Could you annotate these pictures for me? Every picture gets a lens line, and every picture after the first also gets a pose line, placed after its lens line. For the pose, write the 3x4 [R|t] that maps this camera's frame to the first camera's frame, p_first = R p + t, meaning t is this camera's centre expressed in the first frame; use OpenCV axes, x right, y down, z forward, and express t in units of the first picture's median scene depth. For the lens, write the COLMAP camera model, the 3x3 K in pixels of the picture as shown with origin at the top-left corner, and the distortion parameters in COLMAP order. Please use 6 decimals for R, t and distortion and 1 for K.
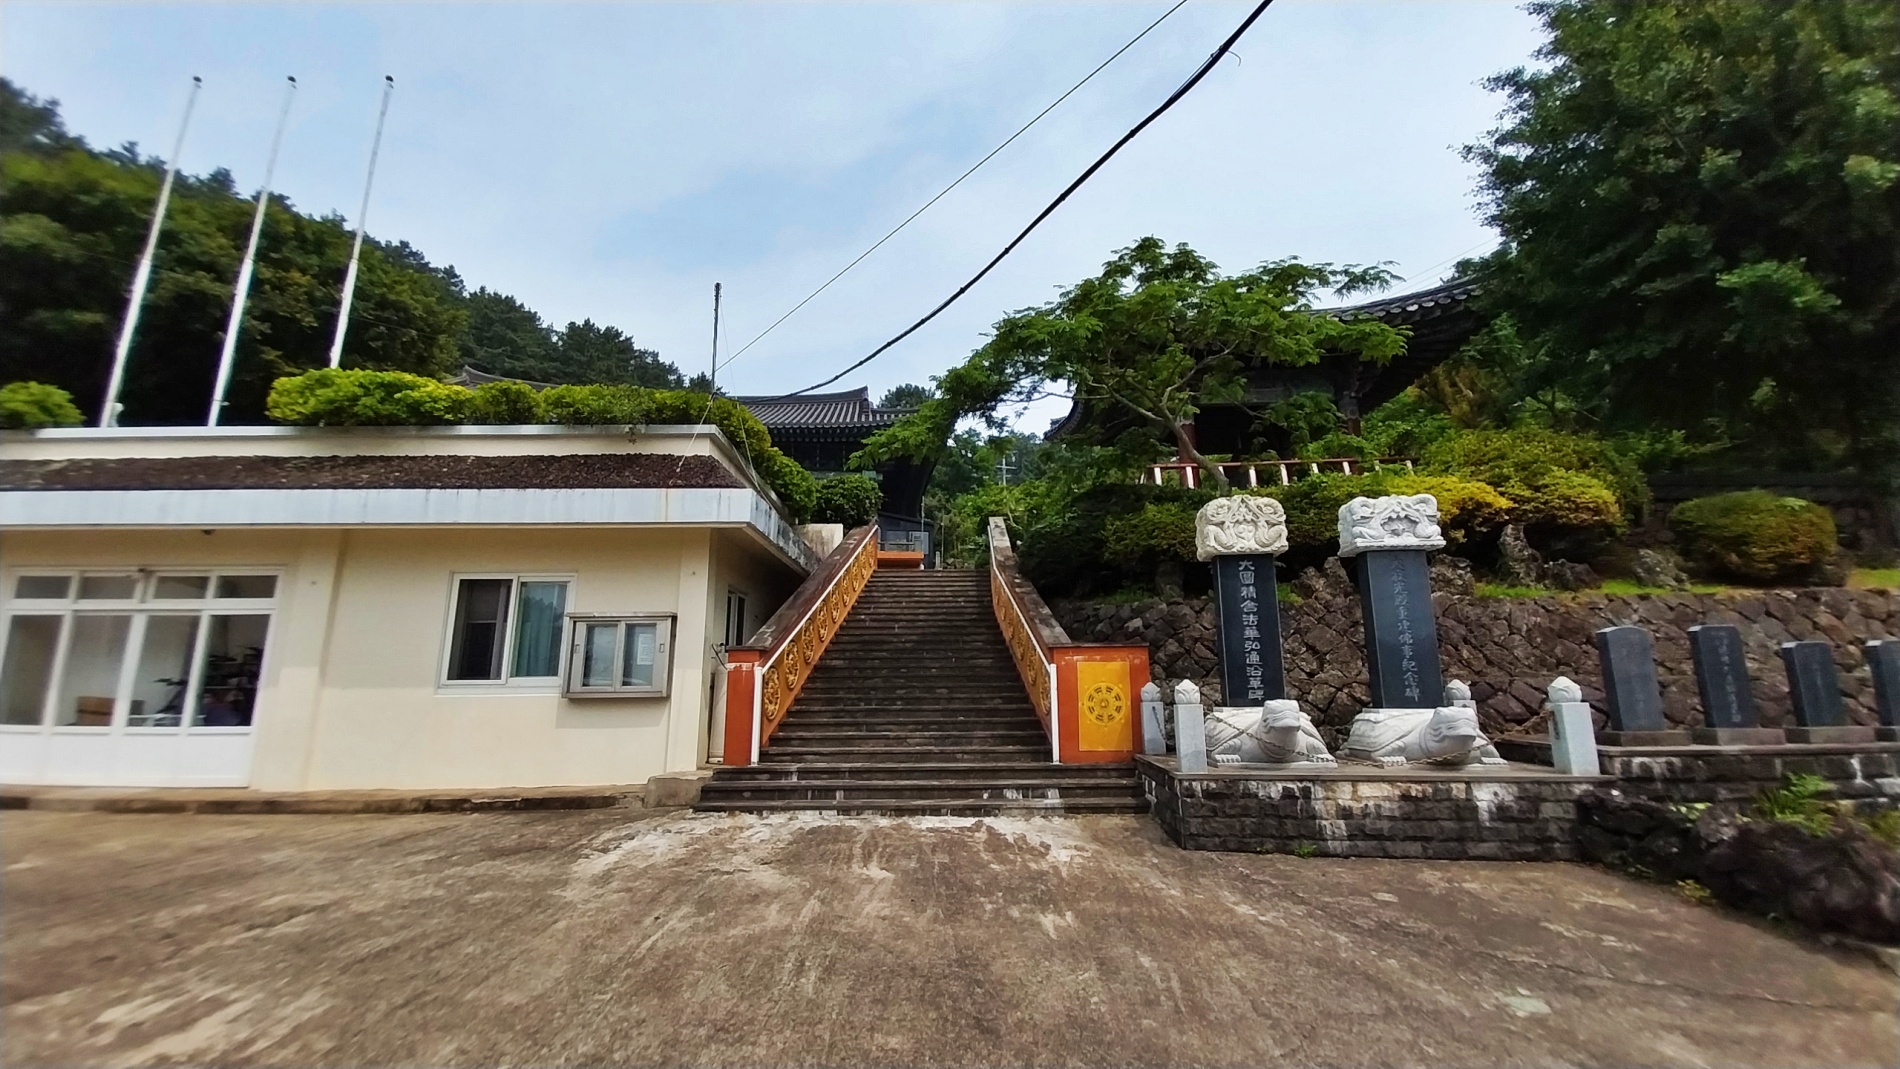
lens RADIAL K [[754.1, 0, 945.3], [0, 754.1, 536.9], [0, 0, 1]] dist [0.001497, -0.002358]
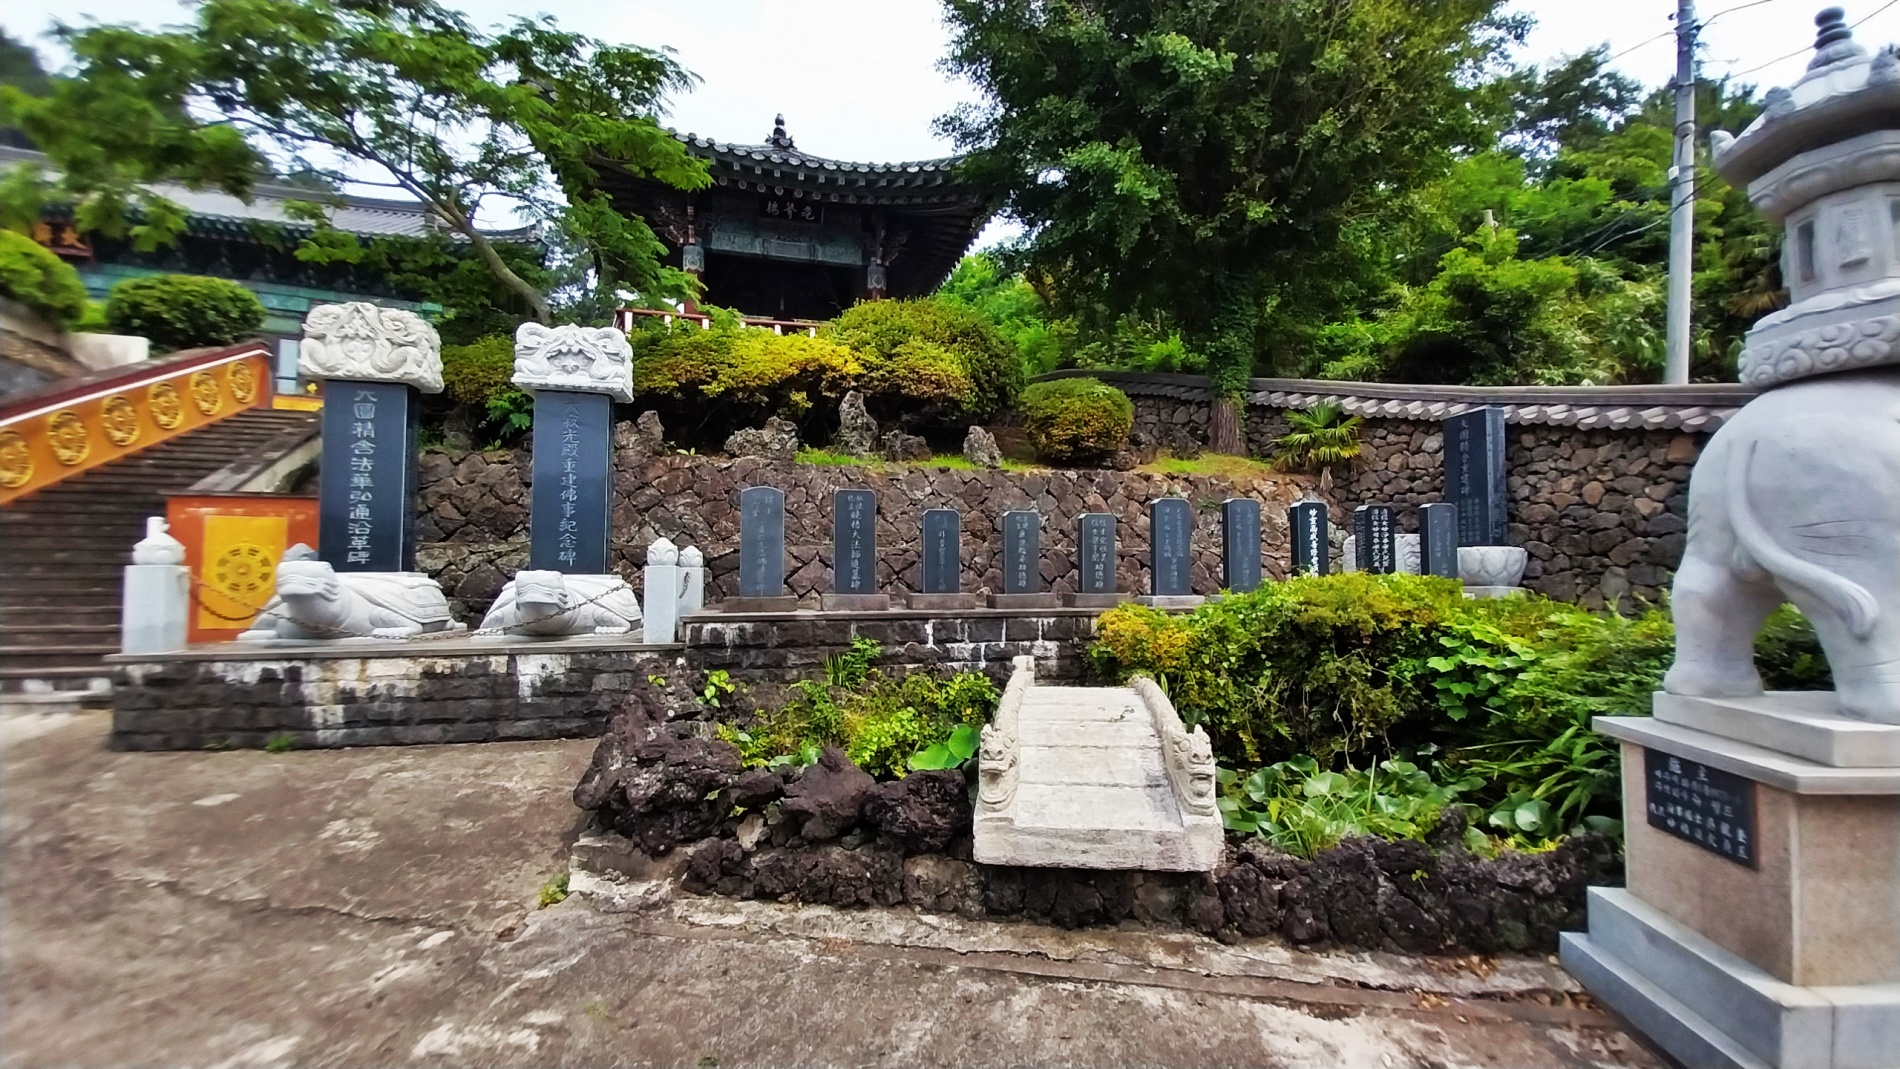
lens RADIAL K [[754.1, 0, 963.7], [0, 754.1, 544.6], [0, 0, 1]] dist [0.001497, -0.002358]
pose [[0.943083, 0.017920, 0.332076, 0.885593], [-0.071614, 0.986063, 0.150169, 0.034295], [-0.324757, -0.165402, 0.931222, 0.051014]]
